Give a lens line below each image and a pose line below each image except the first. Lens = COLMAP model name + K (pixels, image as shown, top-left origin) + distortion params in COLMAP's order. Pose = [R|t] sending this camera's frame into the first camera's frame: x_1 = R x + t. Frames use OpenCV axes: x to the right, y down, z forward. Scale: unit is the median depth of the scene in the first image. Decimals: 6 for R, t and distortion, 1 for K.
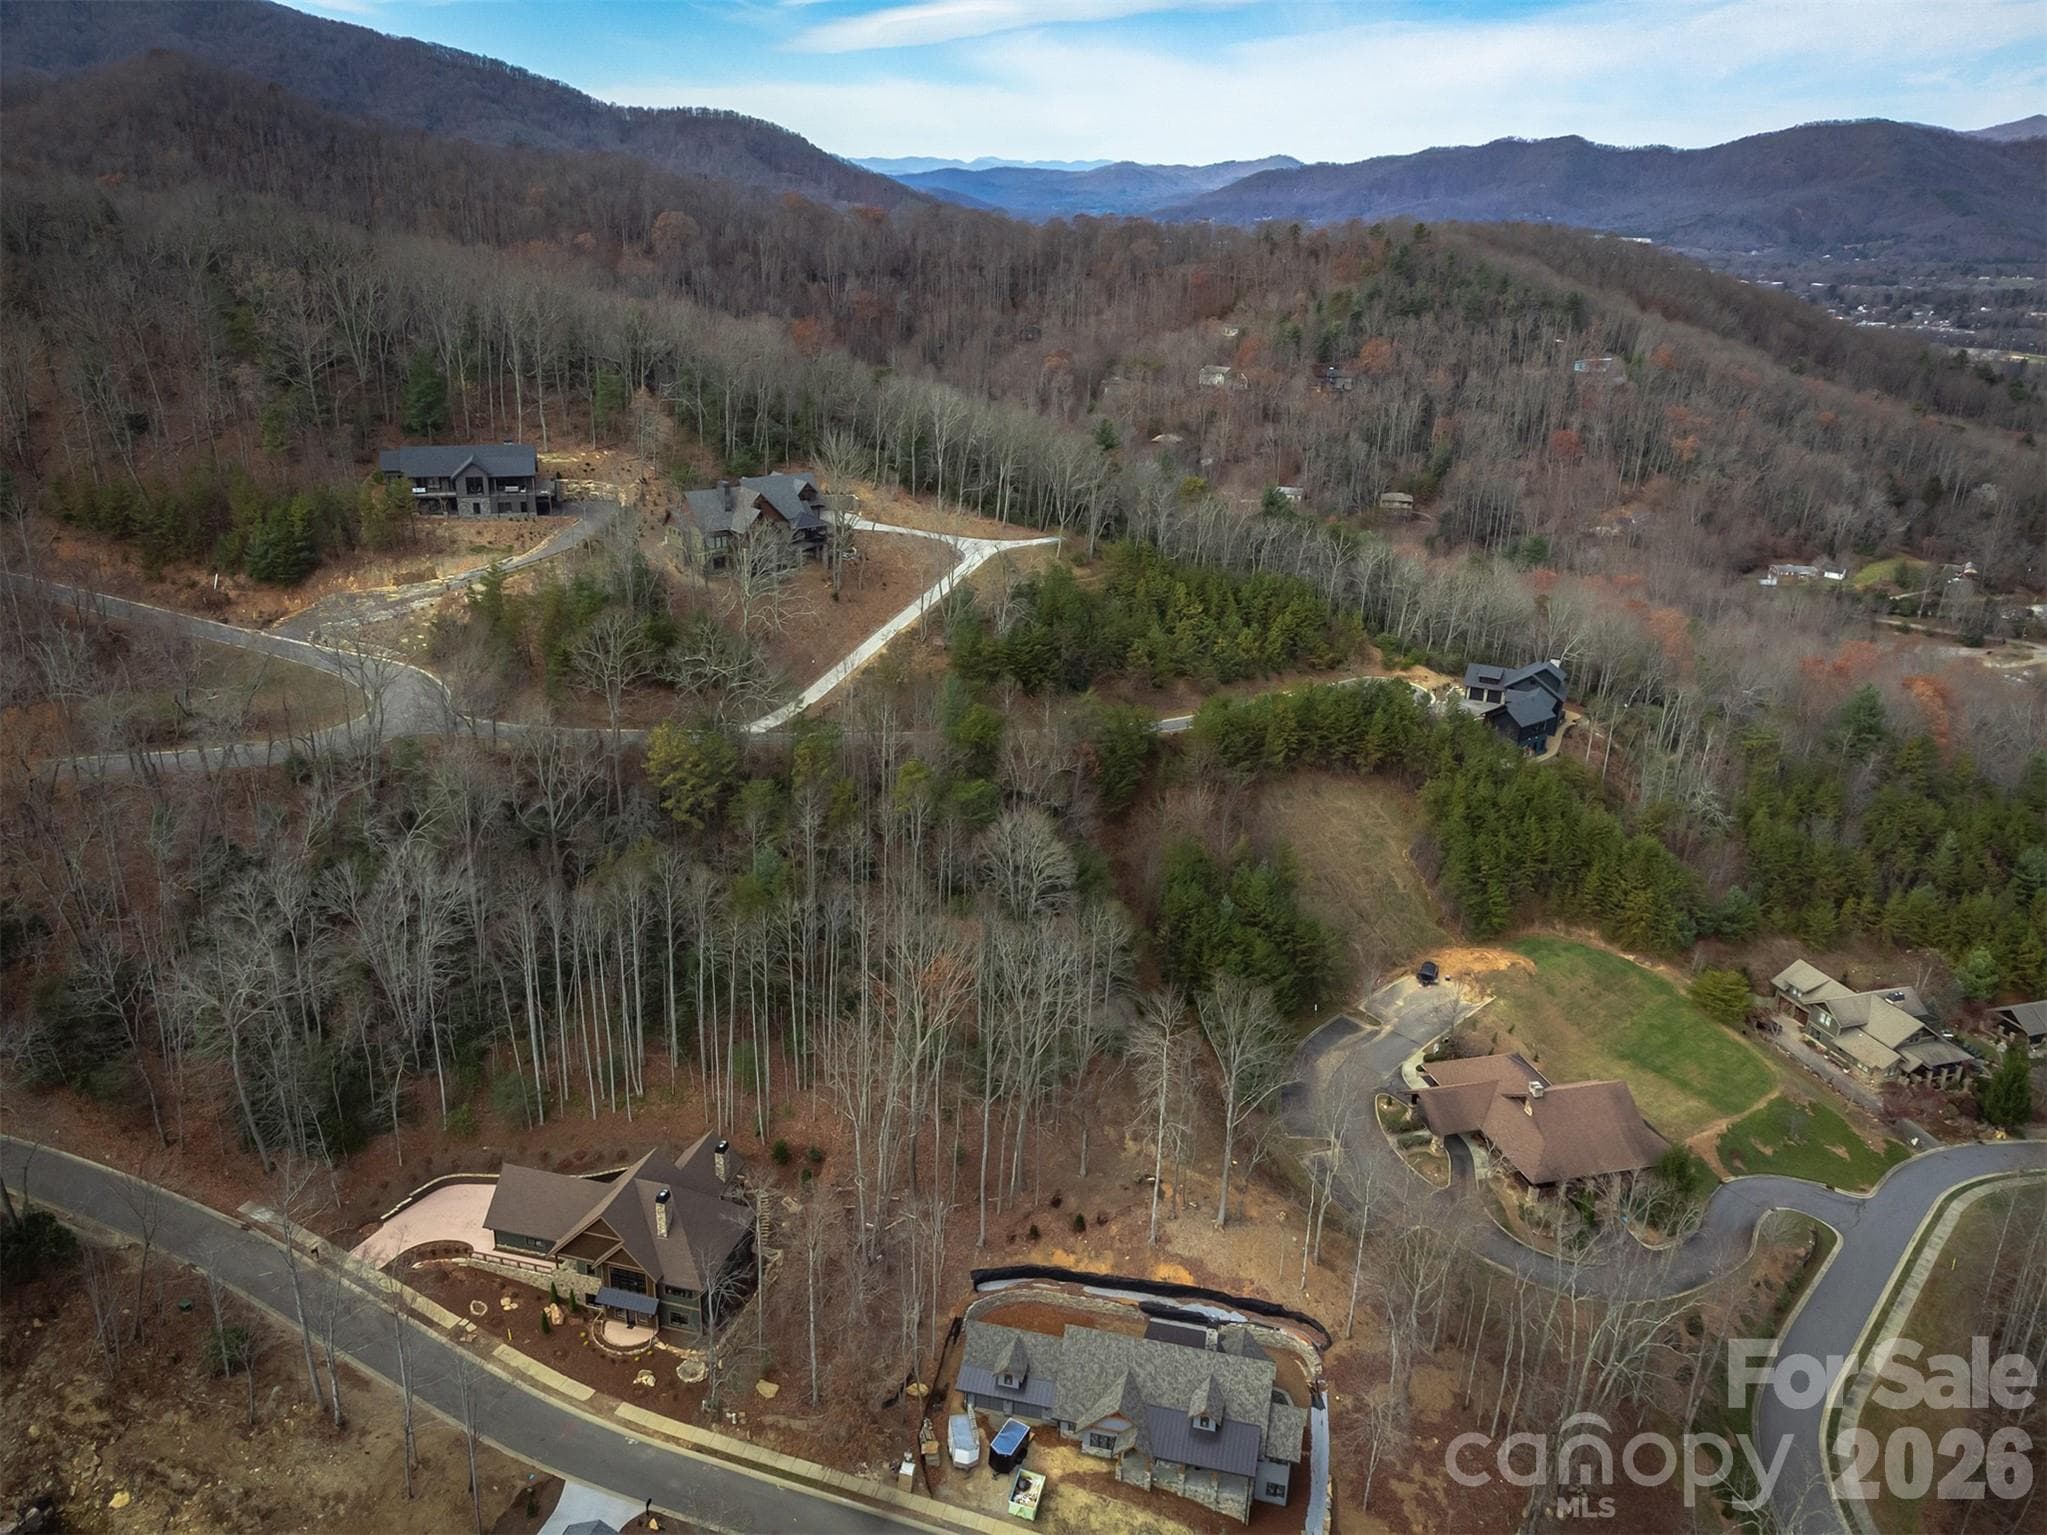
lens RADIAL K [[1531.9, 0, 1017.4], [0, 1531.9, 758.8], [0, 0, 1]] dist [0.014073, 0.011860]
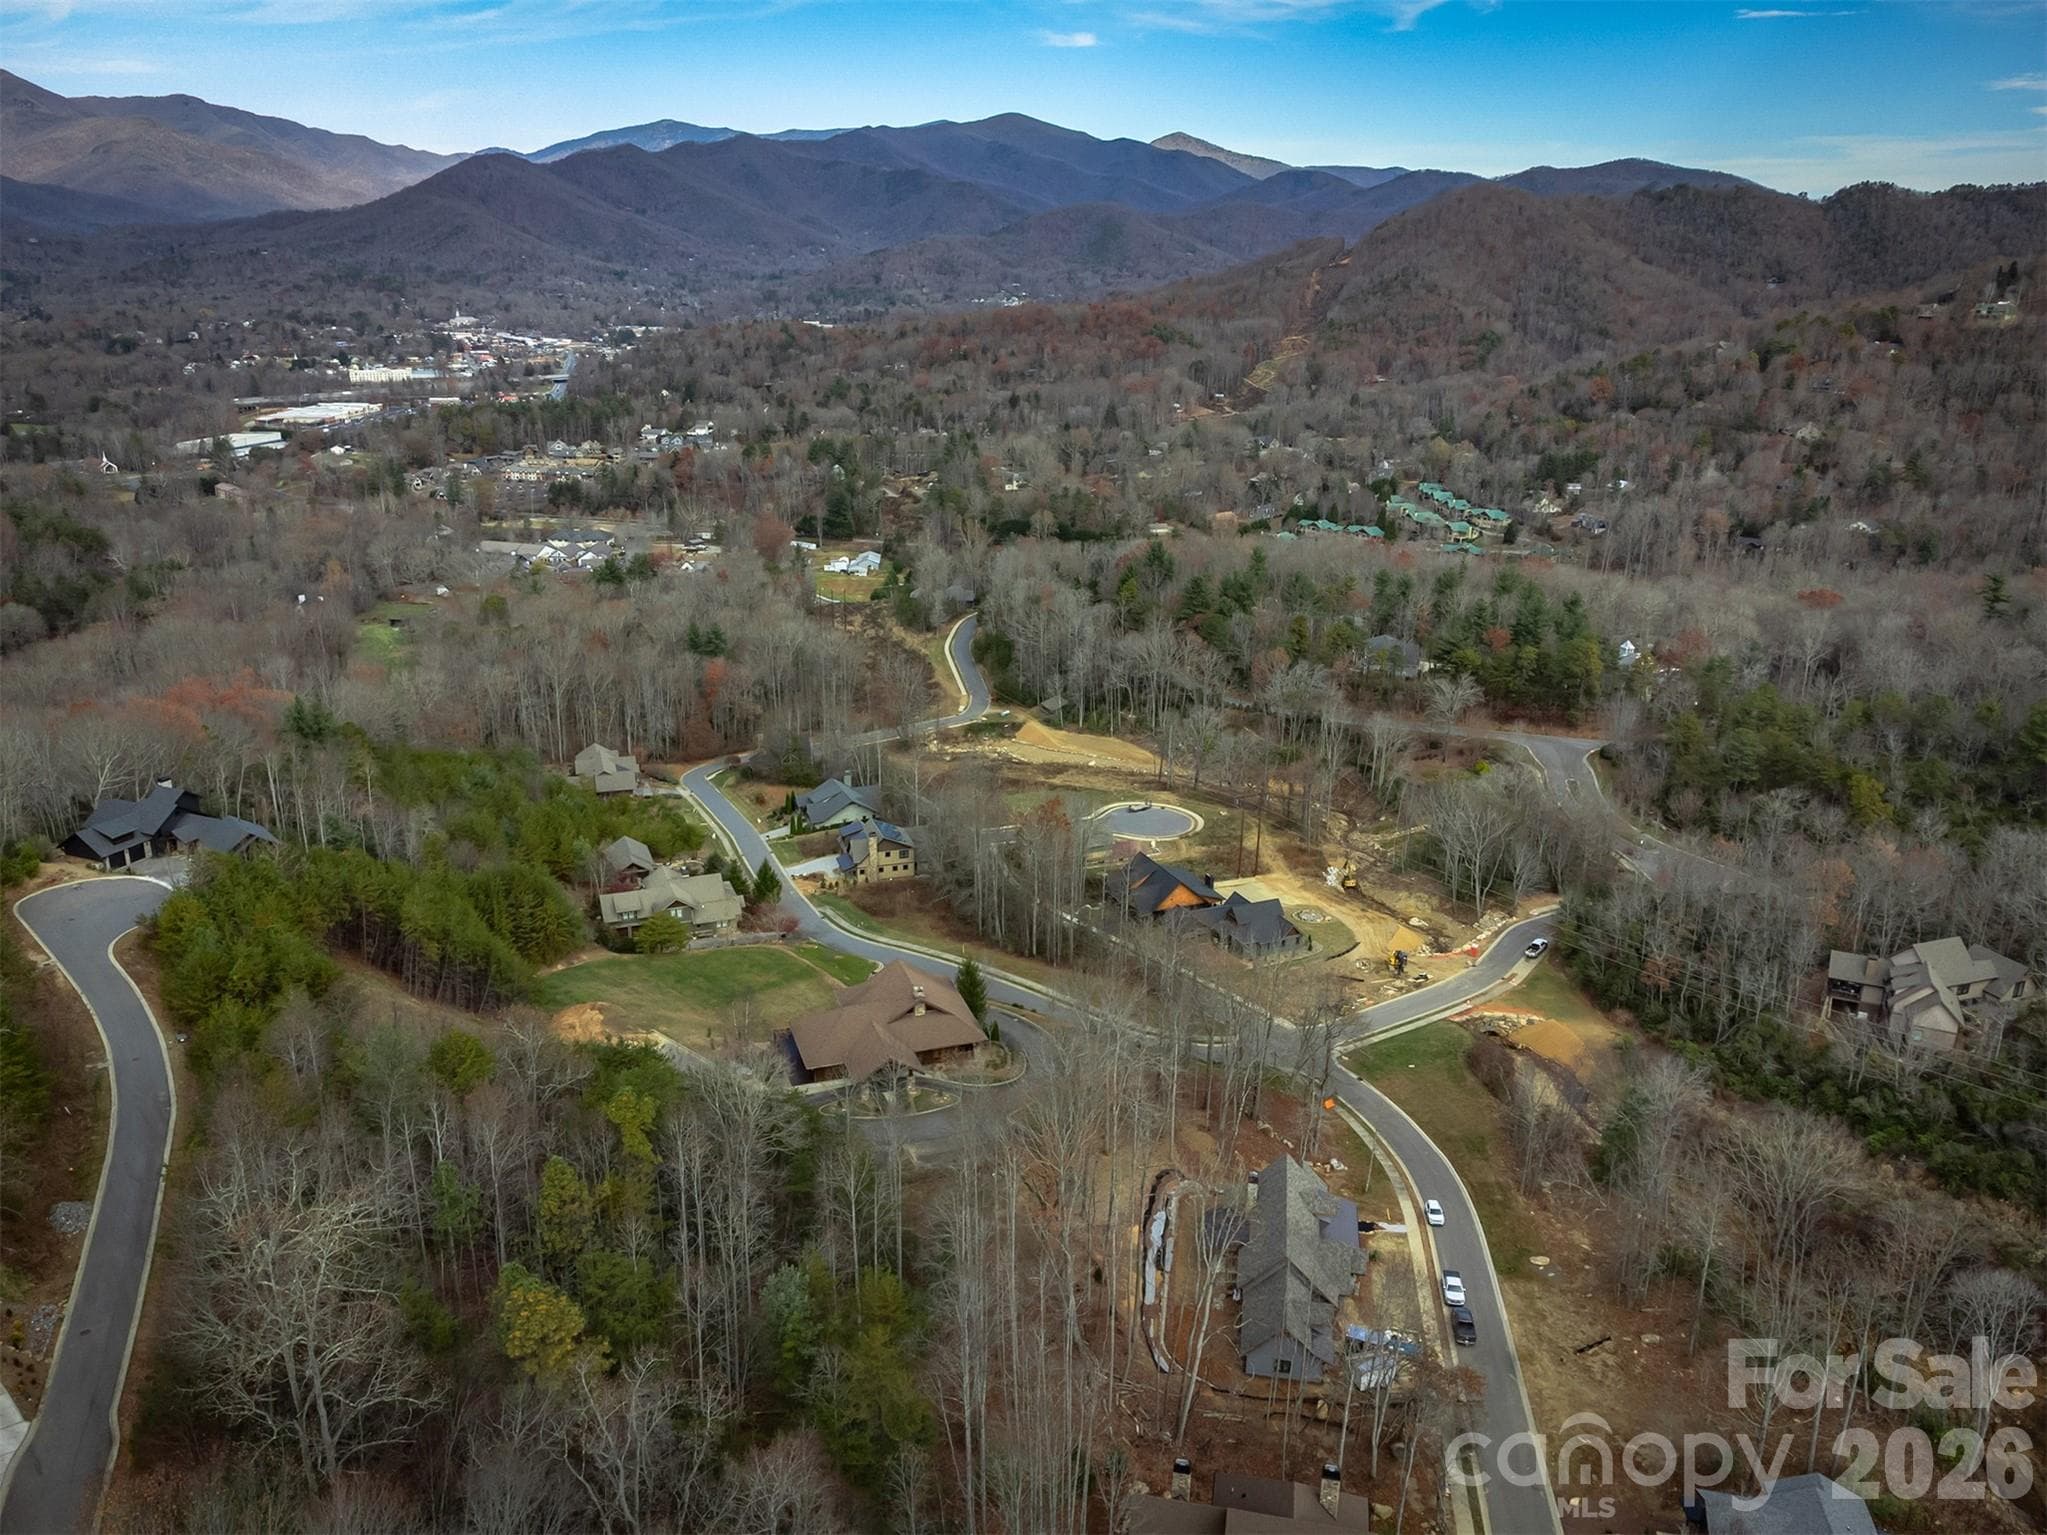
lens RADIAL K [[1531.9, 0, 1031.9], [0, 1531.9, 760.8], [0, 0, 1]] dist [0.014073, 0.011860]
pose [[-0.073384, -0.345738, 0.935457, -0.548027], [0.334648, 0.875066, 0.349671, -0.249678], [-0.939481, 0.338709, 0.051485, 0.619398]]
